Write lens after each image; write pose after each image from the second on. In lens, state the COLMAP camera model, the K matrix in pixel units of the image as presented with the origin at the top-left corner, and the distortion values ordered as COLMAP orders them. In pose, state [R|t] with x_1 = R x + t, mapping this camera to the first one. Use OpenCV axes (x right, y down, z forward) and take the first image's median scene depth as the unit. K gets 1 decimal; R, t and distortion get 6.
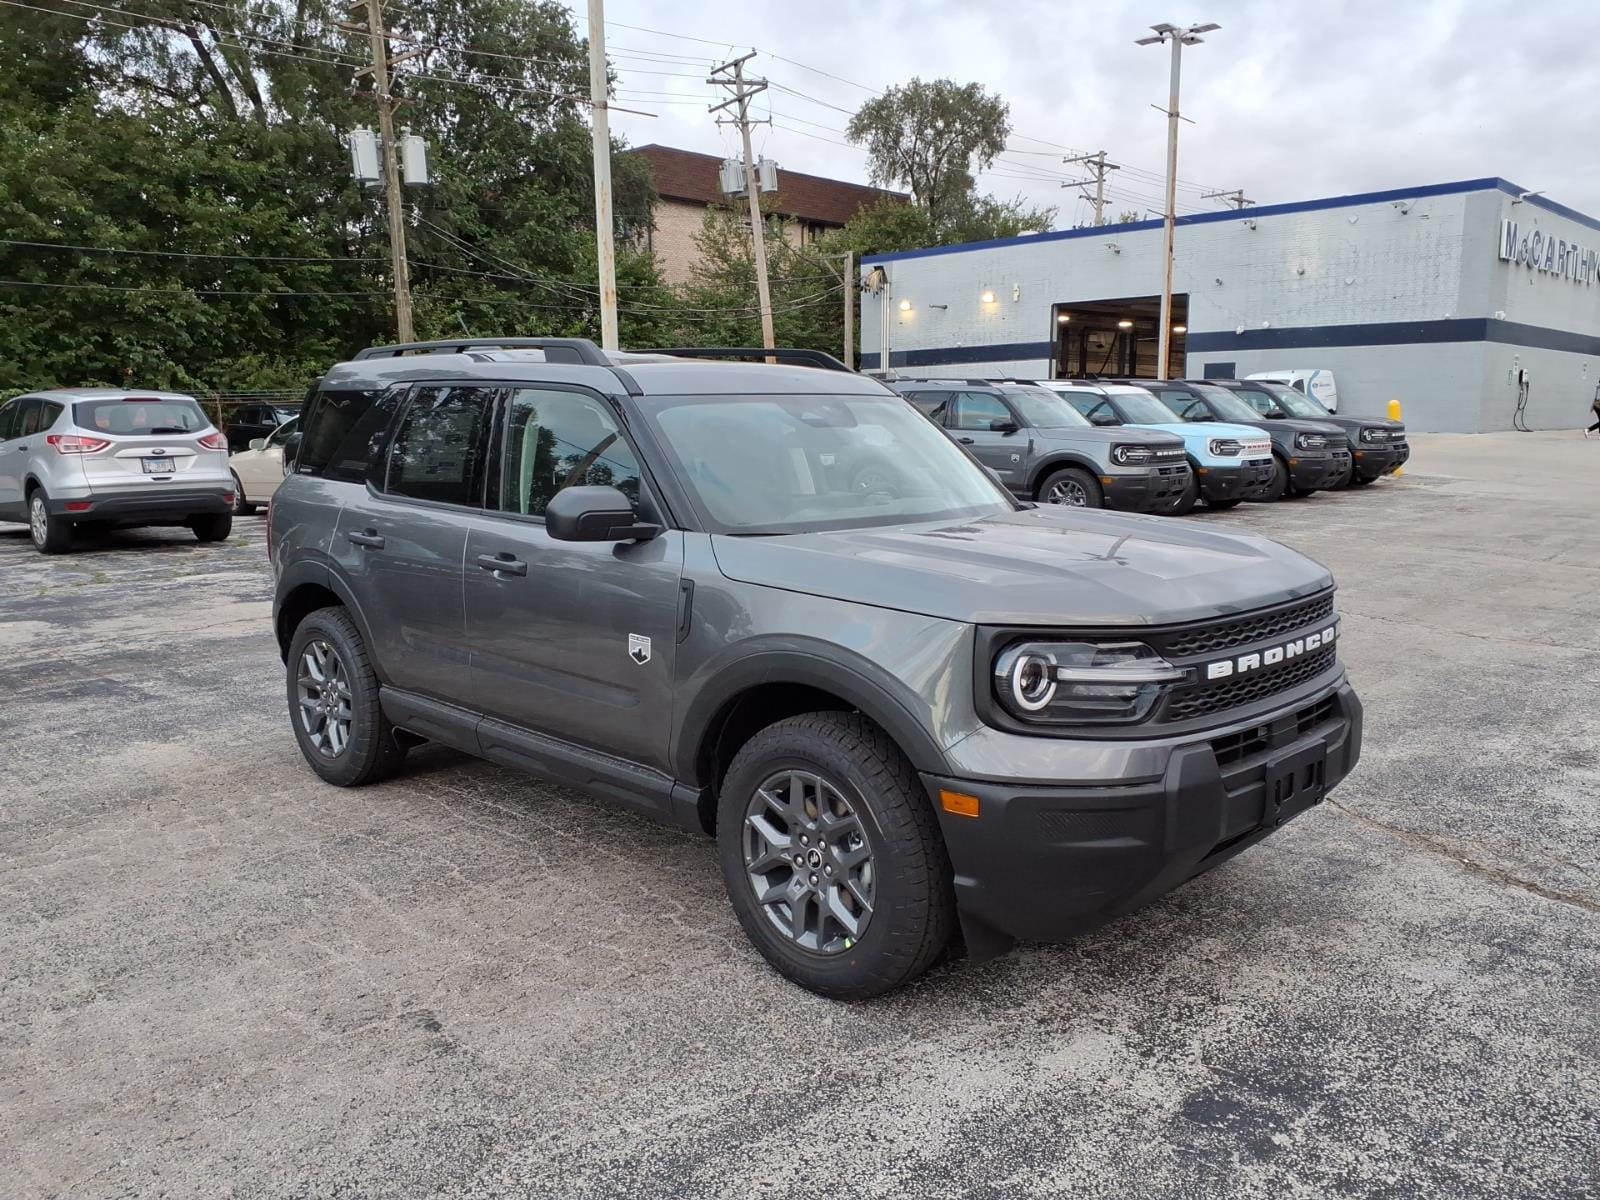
lens RADIAL K [[1282.0, 0, 792.3], [0, 1282.0, 612.4], [0, 0, 1]] dist [0.027980, -0.022943]
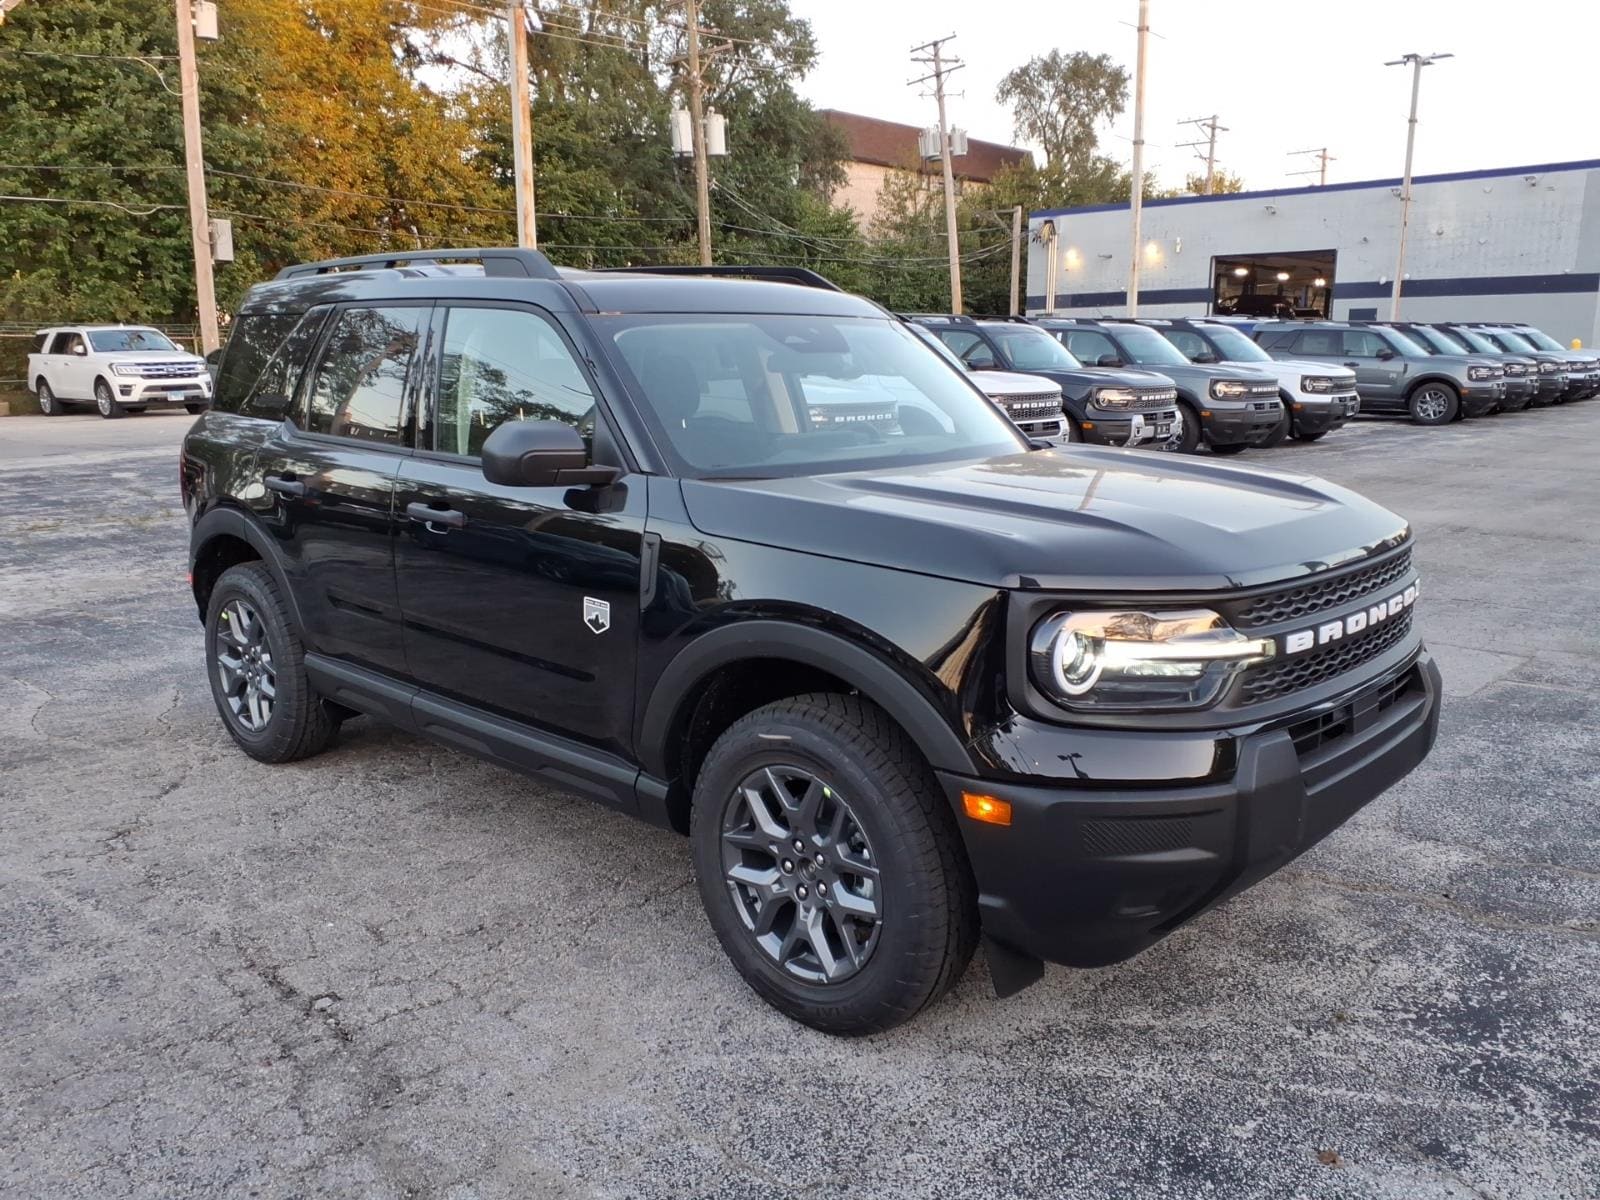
lens RADIAL K [[1282.0, 0, 787.0], [0, 1282.0, 599.3], [0, 0, 1]] dist [0.027980, -0.022943]
pose [[0.999949, 0.006373, 0.007859, -0.183610], [-0.006662, 0.999281, 0.037325, 0.031121], [-0.007615, -0.037376, 0.999272, -0.176778]]
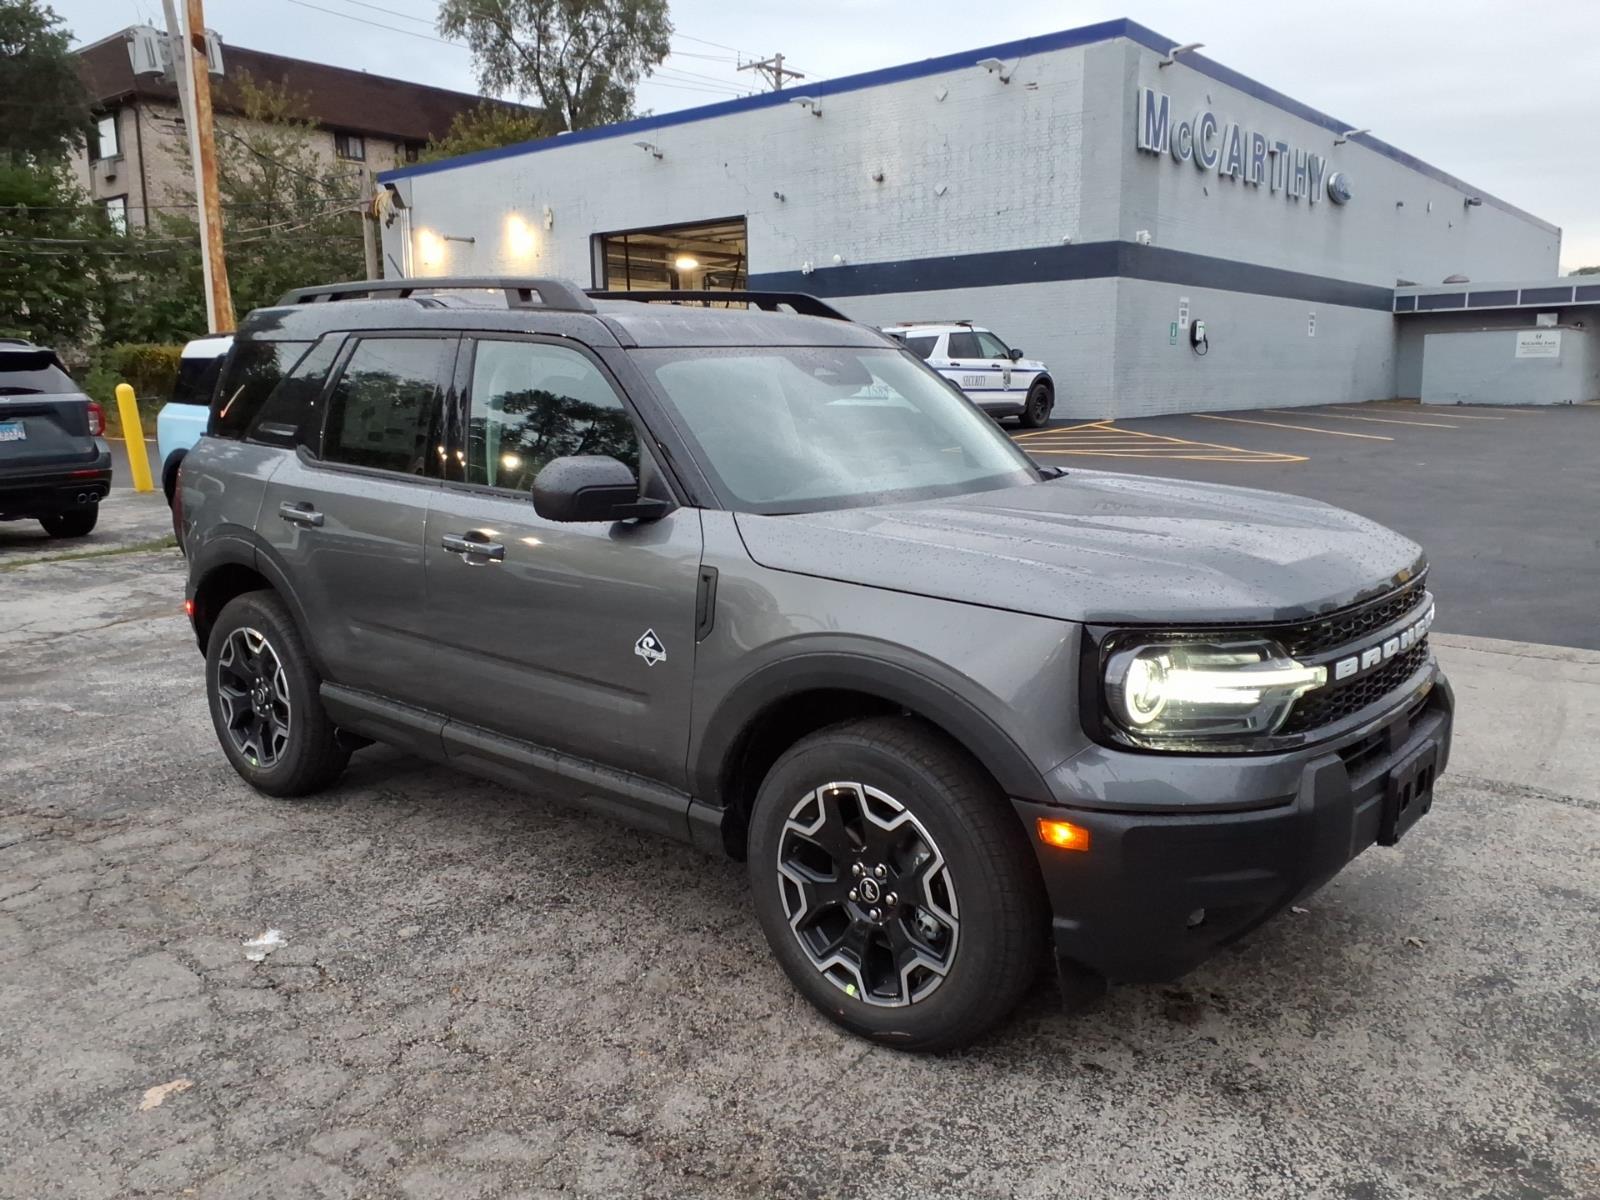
lens RADIAL K [[1264.0, 0, 803.1], [0, 1264.0, 578.8], [0, 0, 1]] dist [0.012776, -0.003529]
pose [[0.996526, -0.022793, 0.080104, 0.245582], [0.022423, 0.999733, 0.005512, -0.050699], [-0.080208, -0.003697, 0.996771, 0.288902]]
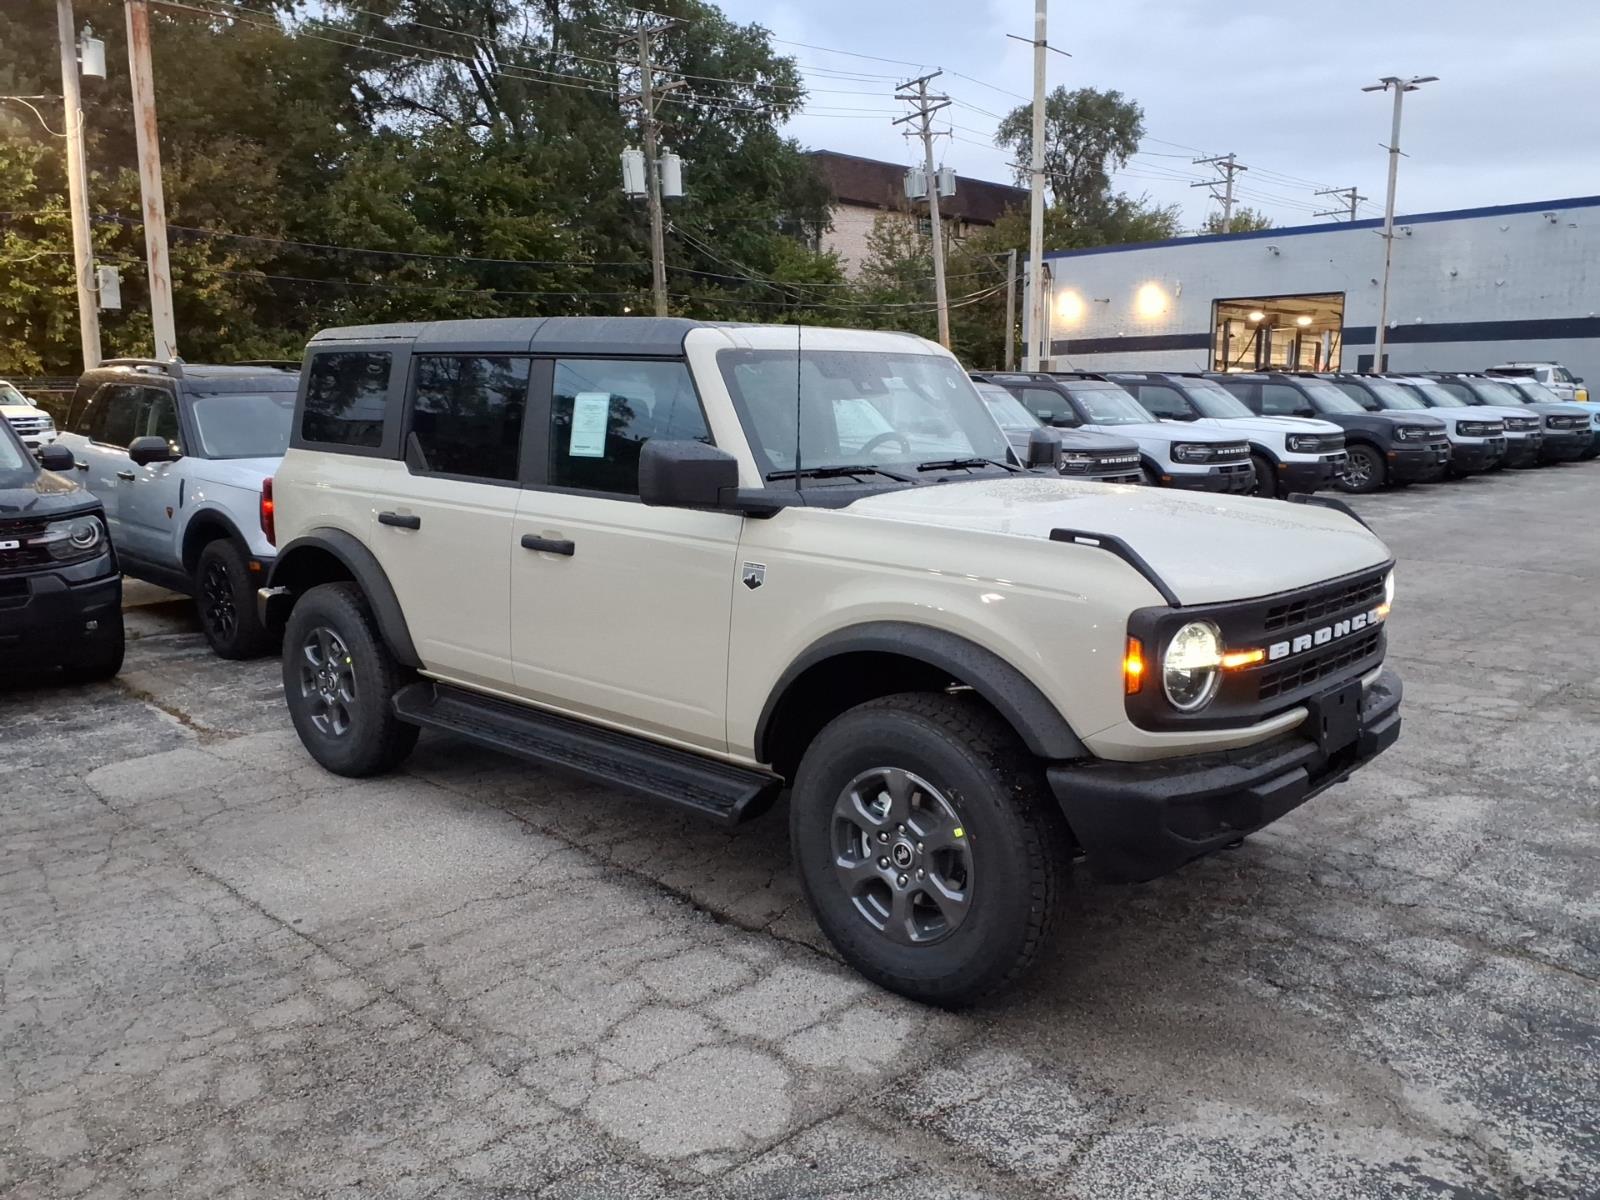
lens RADIAL K [[1282.0, 0, 787.3], [0, 1282.0, 608.8], [0, 0, 1]] dist [0.029976, -0.028122]
pose [[0.999267, 0.011867, -0.036385, -0.113048], [-0.011489, 0.999878, 0.010580, 0.017254], [0.036507, -0.010154, 0.999282, -0.115642]]
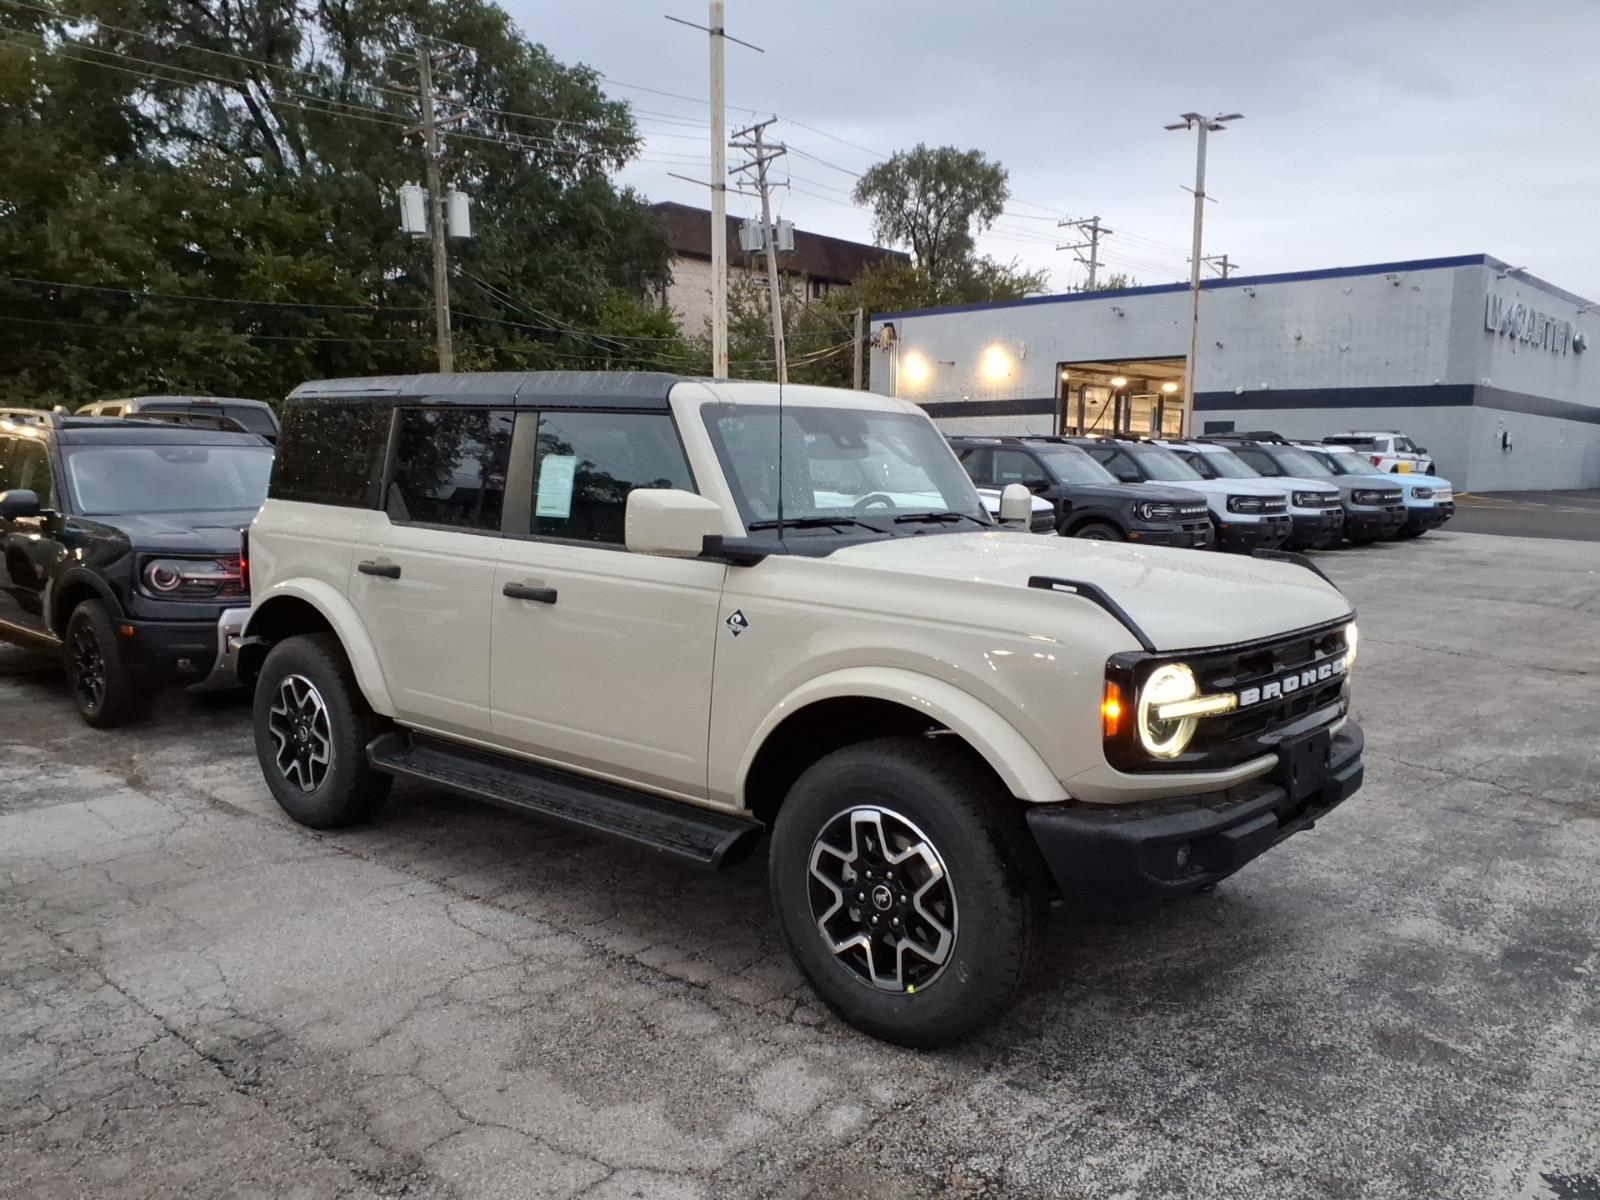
lens RADIAL K [[1282.0, 0, 791.7], [0, 1282.0, 606.4], [0, 0, 1]] dist [0.029976, -0.028122]
pose [[0.999620, 0.014353, 0.023536, -0.034180], [-0.013390, 0.999088, -0.040550, 0.003506], [-0.024097, 0.040219, 0.998900, -0.029209]]
